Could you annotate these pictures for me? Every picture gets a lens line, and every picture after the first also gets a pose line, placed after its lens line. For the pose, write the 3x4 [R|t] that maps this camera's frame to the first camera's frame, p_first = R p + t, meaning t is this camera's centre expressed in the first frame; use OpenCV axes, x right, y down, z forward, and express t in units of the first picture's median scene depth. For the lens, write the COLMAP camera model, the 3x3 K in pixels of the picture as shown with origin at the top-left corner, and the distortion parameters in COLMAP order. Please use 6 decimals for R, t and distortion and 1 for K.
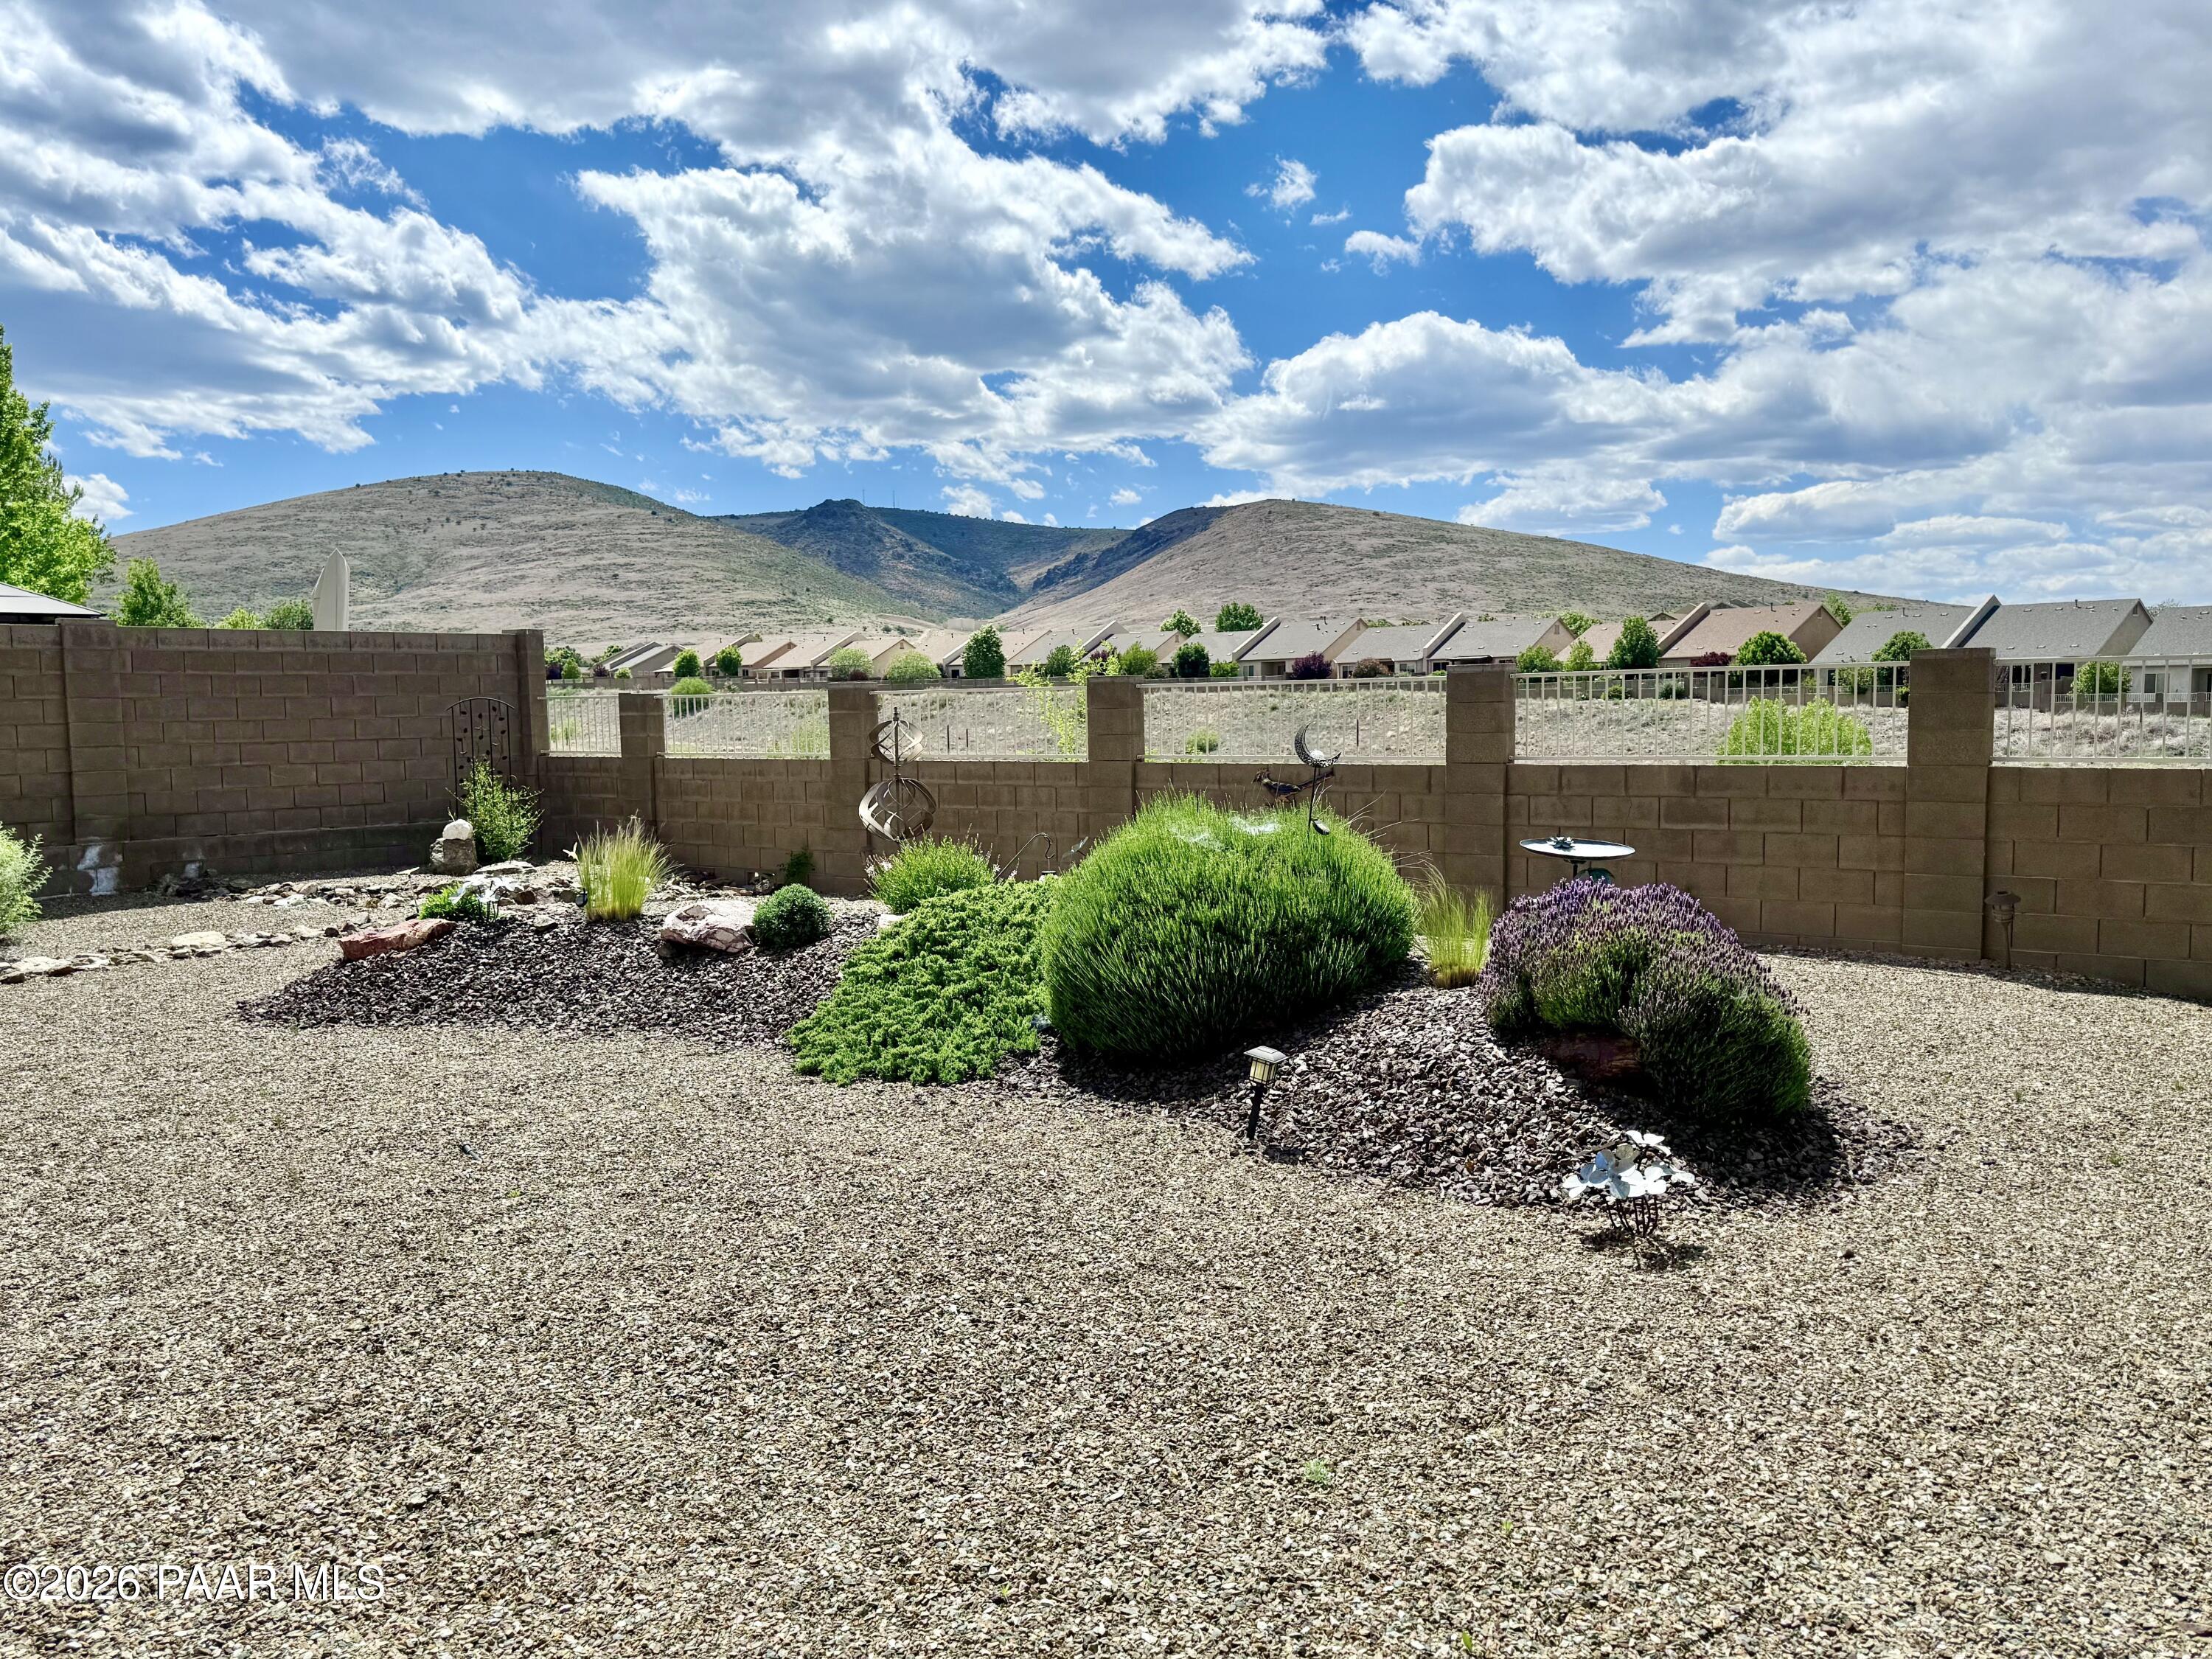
lens RADIAL K [[1669.8, 0, 1106.0], [0, 1669.8, 829.5], [0, 0, 1]] dist [0.061306, -0.004867]
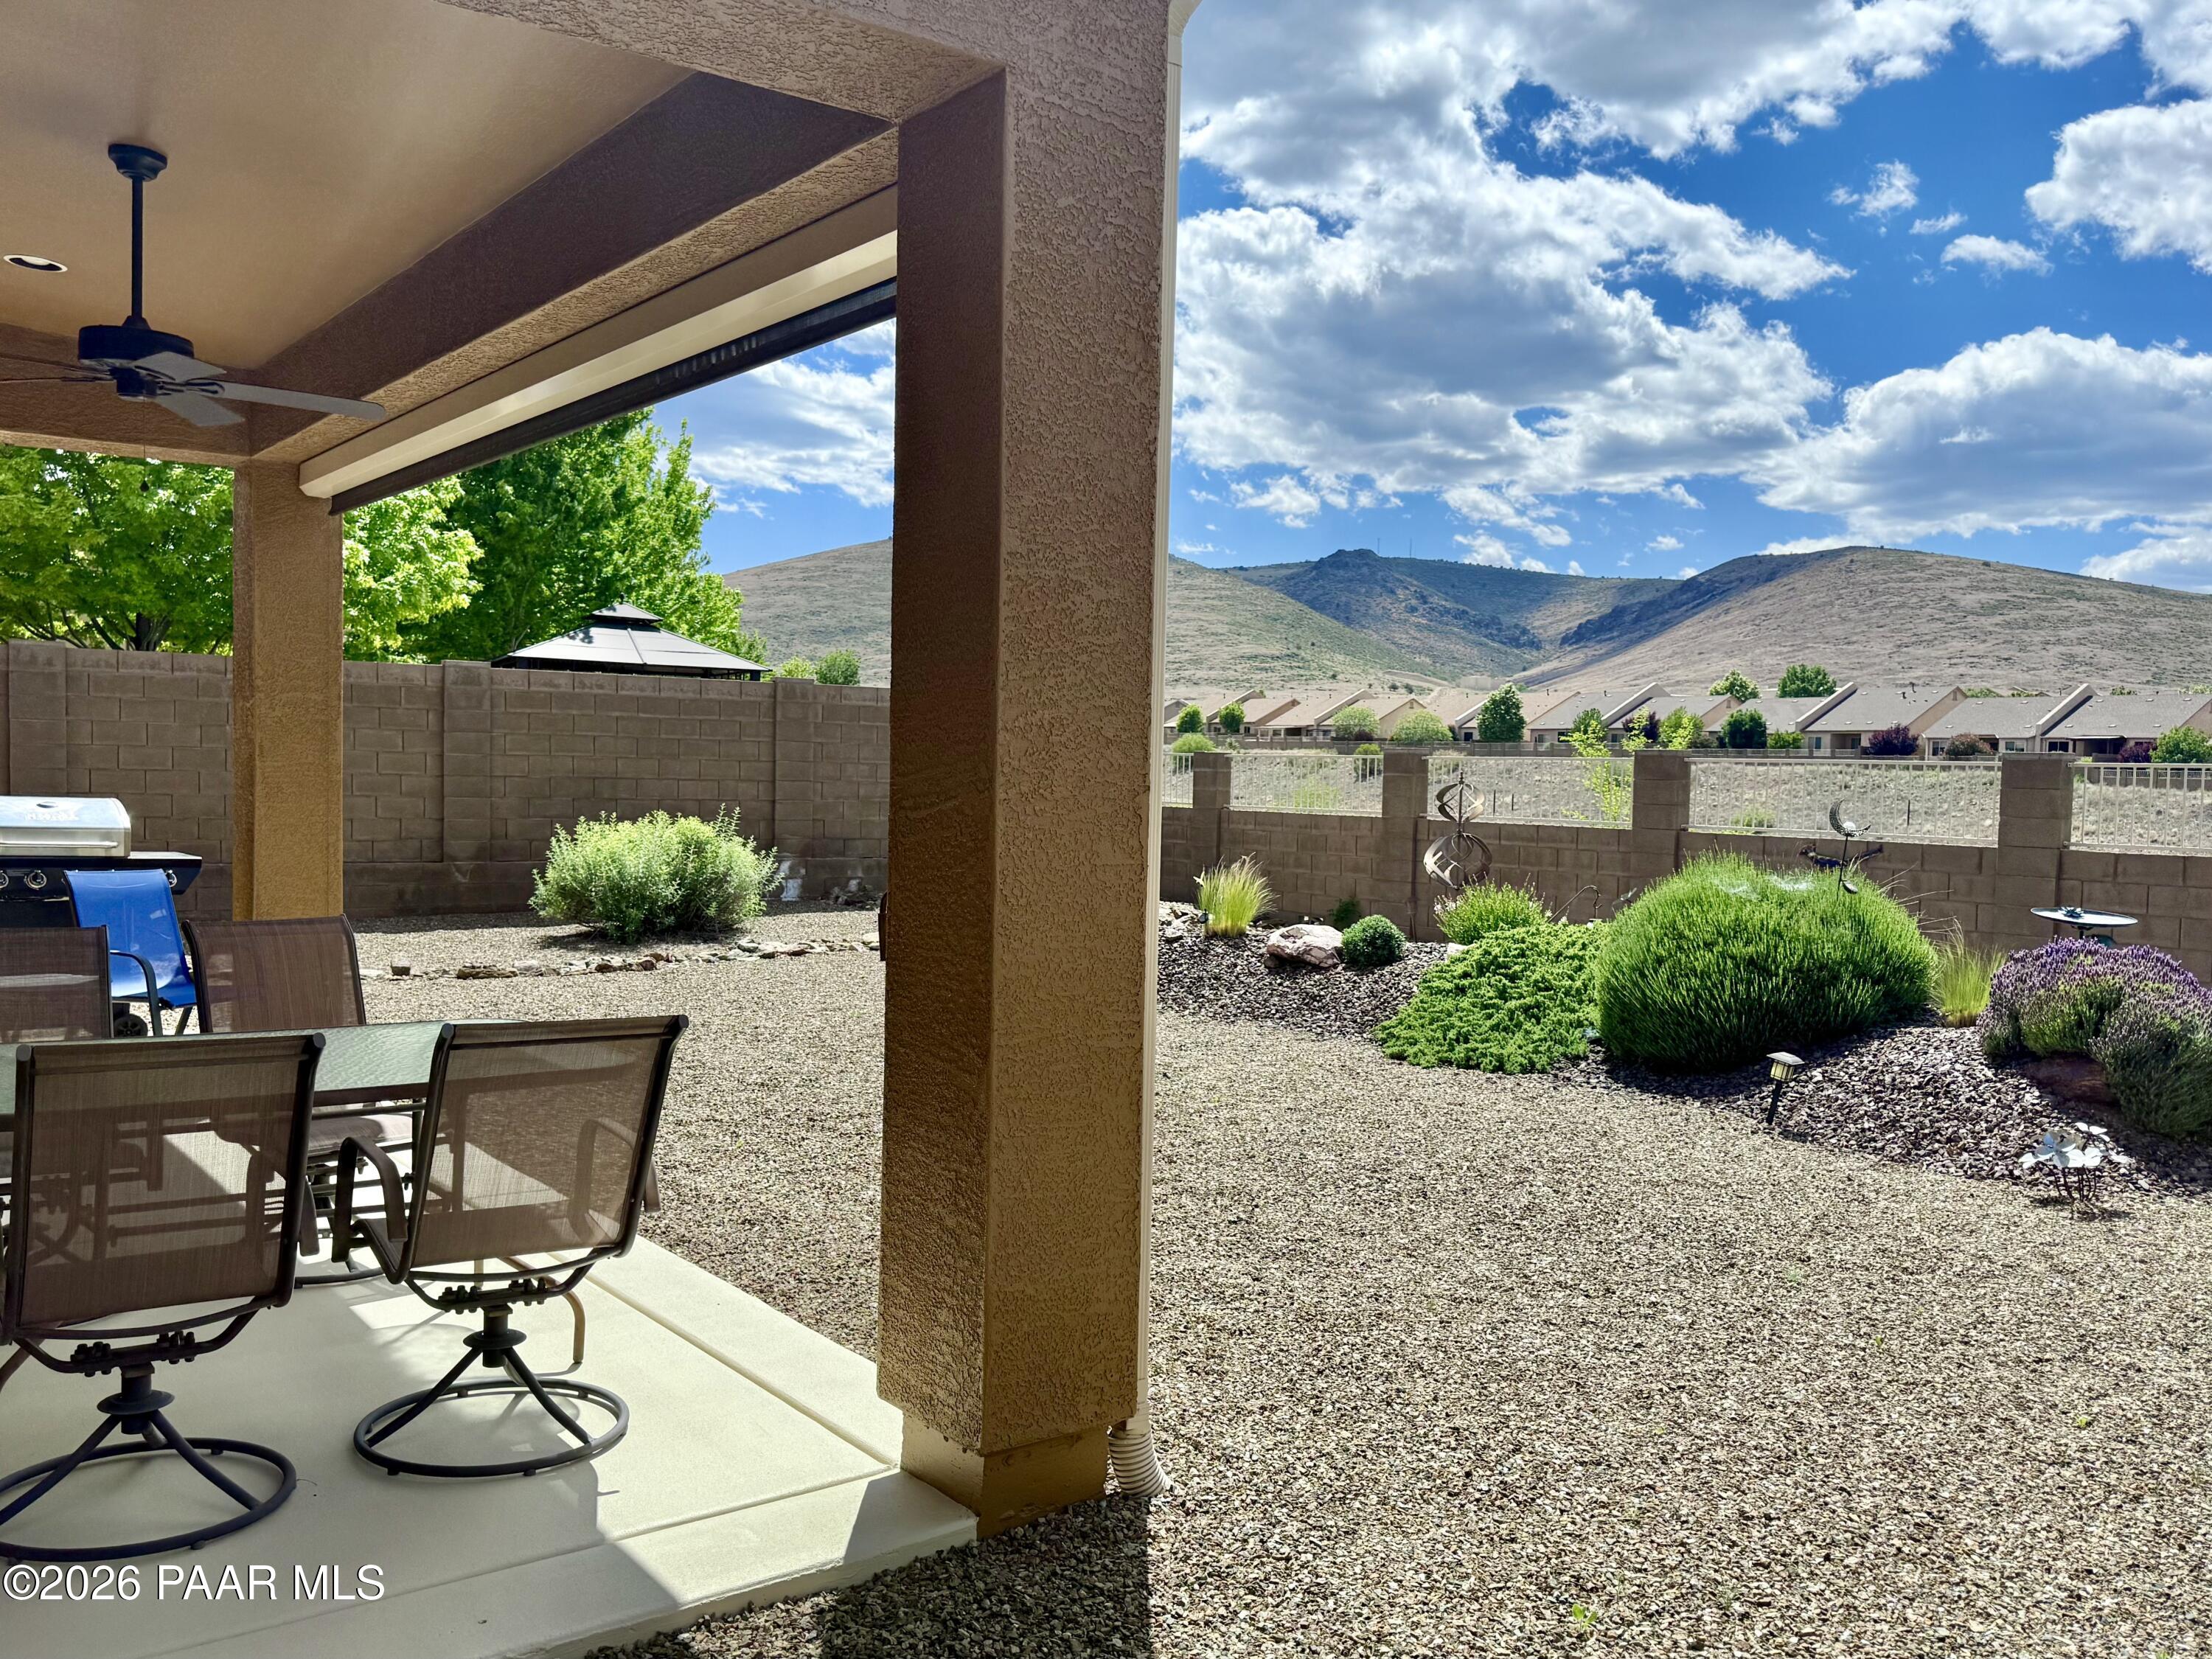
lens RADIAL K [[1782.0, 0, 1097.5], [0, 1782.0, 855.1], [0, 0, 1]] dist [0.193559, -0.464468]
pose [[0.957334, 0.051403, -0.284375, -0.014854], [-0.058517, 0.998149, -0.016570, 0.026668], [0.282997, 0.032503, 0.958570, -0.354795]]
